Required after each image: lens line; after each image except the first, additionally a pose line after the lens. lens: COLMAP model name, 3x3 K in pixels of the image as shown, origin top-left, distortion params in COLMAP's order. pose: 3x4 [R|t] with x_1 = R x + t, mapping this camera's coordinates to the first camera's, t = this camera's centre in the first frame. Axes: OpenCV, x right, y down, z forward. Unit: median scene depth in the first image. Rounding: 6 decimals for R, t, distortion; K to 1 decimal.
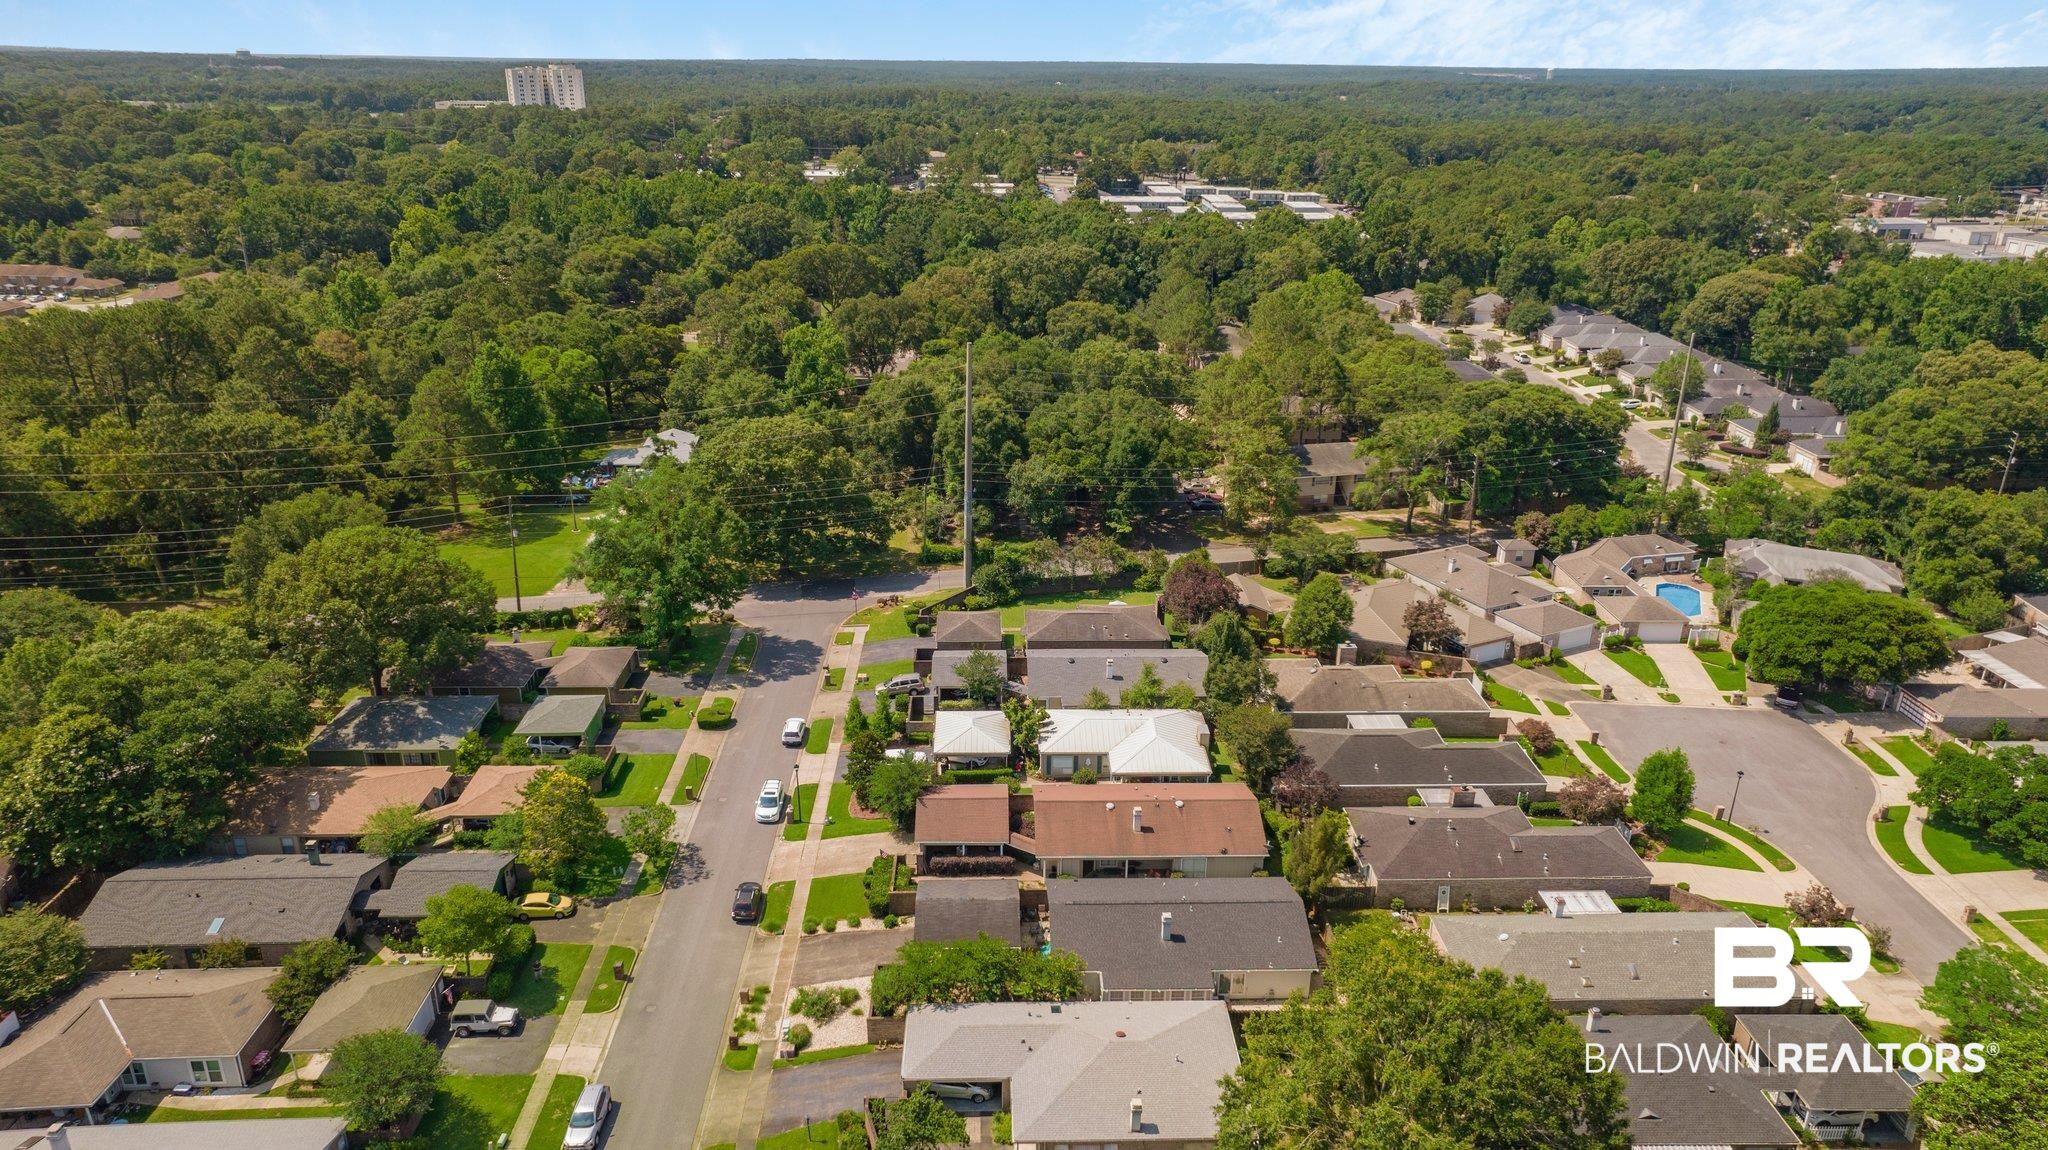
lens RADIAL K [[1329.7, 0, 1038.0], [0, 1329.7, 586.2], [0, 0, 1]] dist [-0.044103, 0.075356]
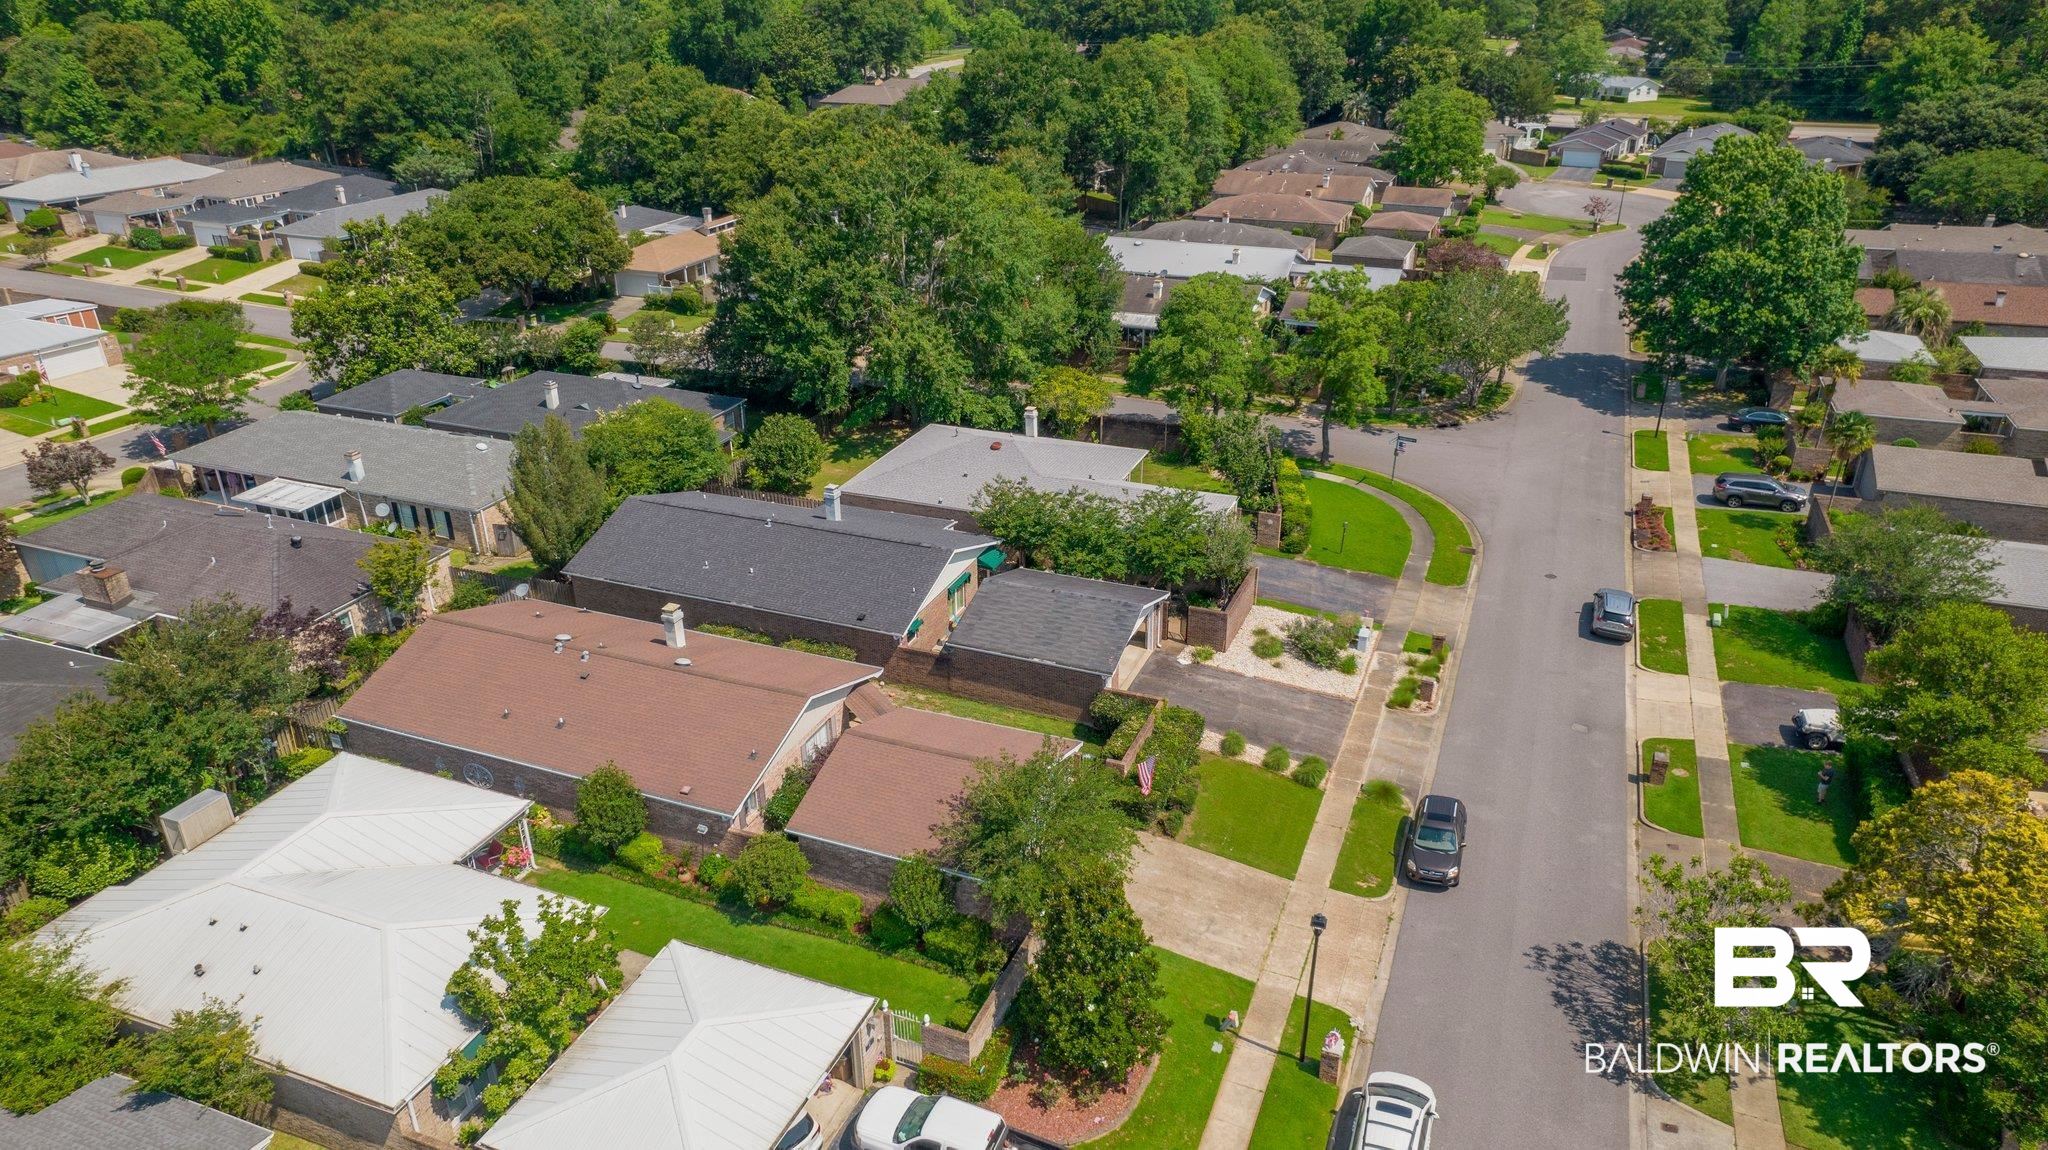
lens RADIAL K [[1329.7, 0, 1038.0], [0, 1329.7, 586.2], [0, 0, 1]] dist [-0.044103, 0.075356]
pose [[-0.917449, -0.173385, 0.358084, -0.207304], [0.147717, 0.687256, 0.711237, -0.157247], [-0.369414, 0.705419, -0.604911, 1.090240]]
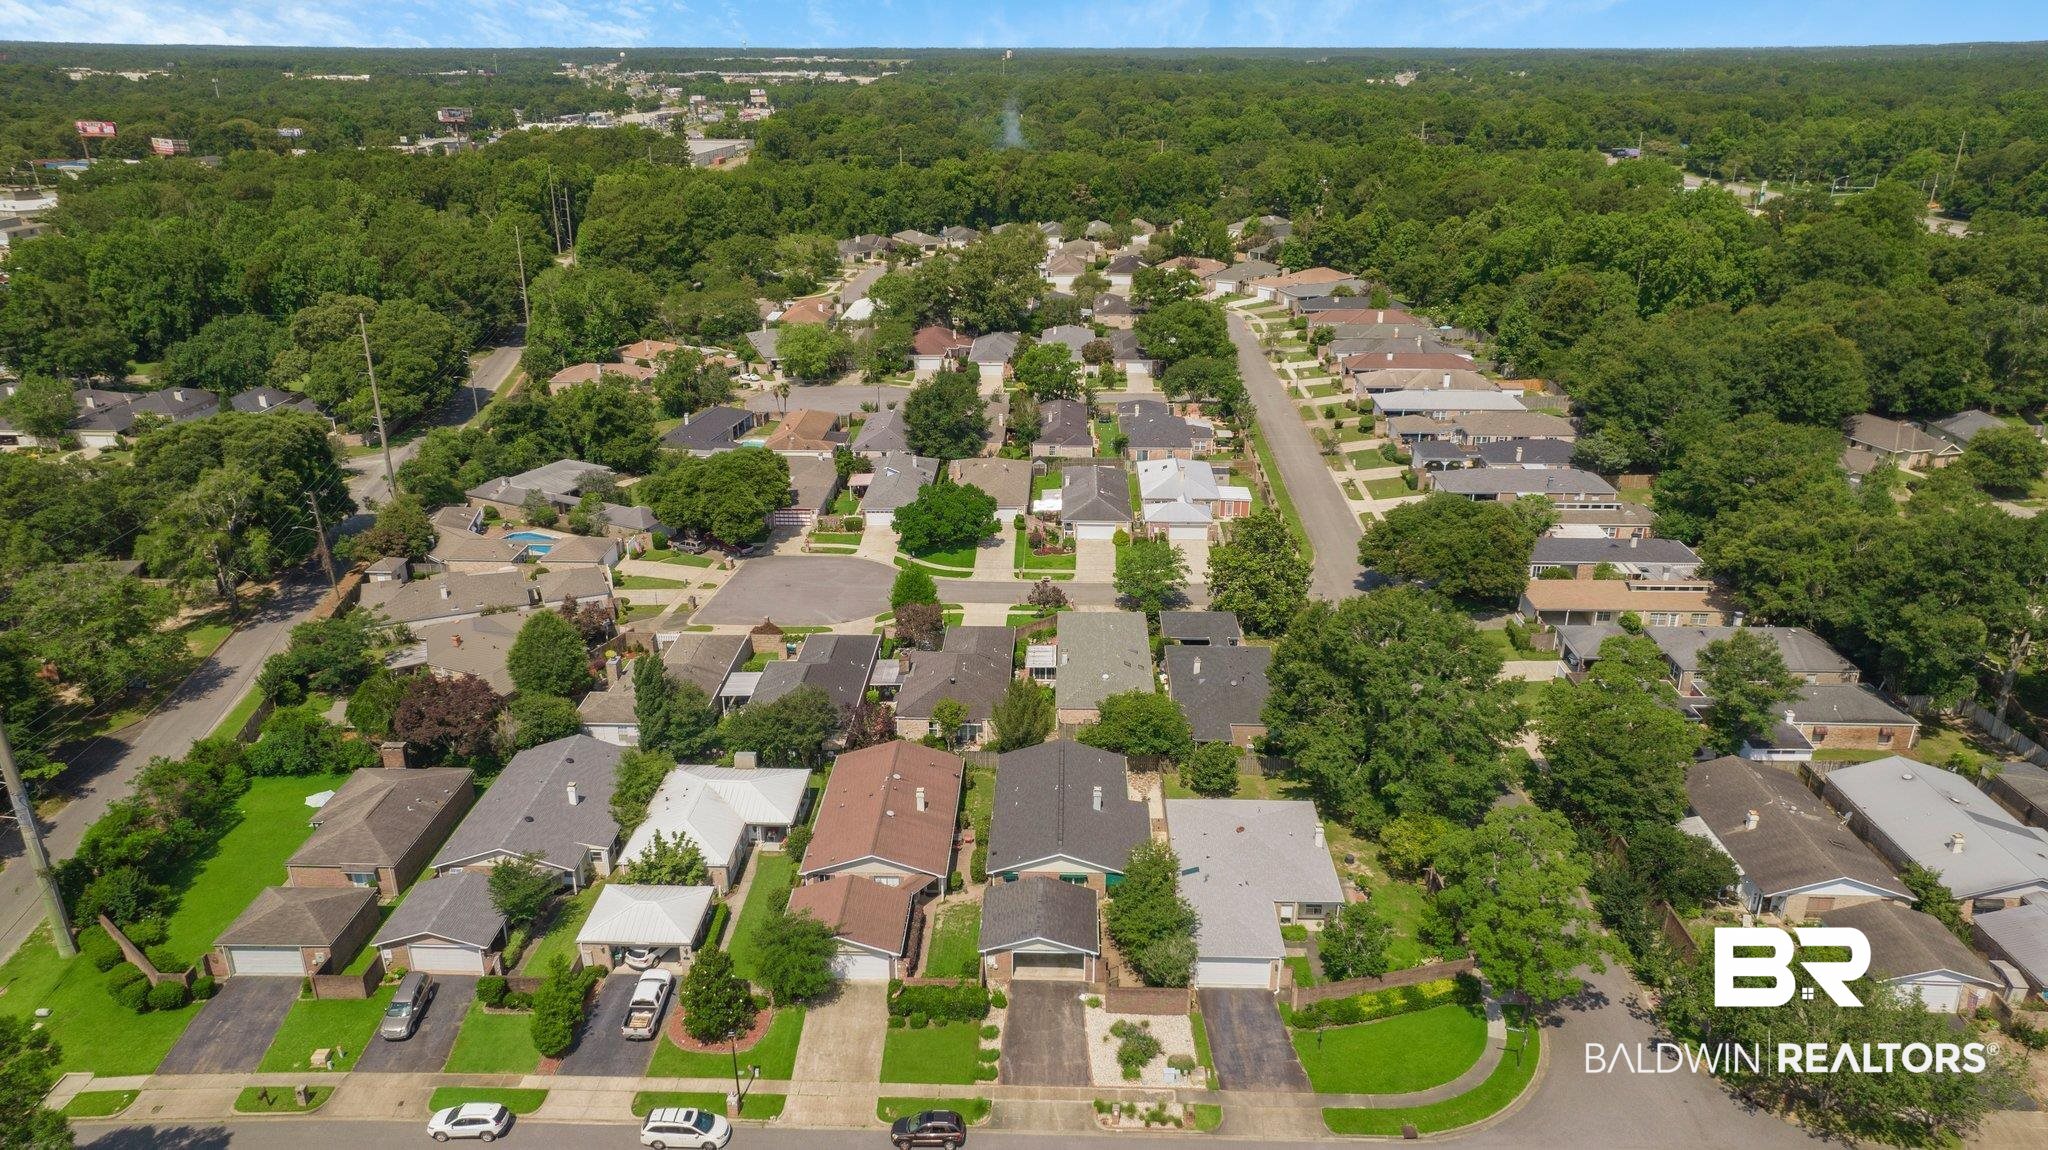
lens RADIAL K [[1377.4, 0, 1032.4], [0, 1377.4, 623.6], [0, 0, 1]] dist [-0.002680, 0.001014]
pose [[0.058241, -0.399549, 0.914860, -0.712925], [0.370520, 0.859610, 0.351832, -0.237207], [-0.926997, 0.318483, 0.198106, 0.589435]]
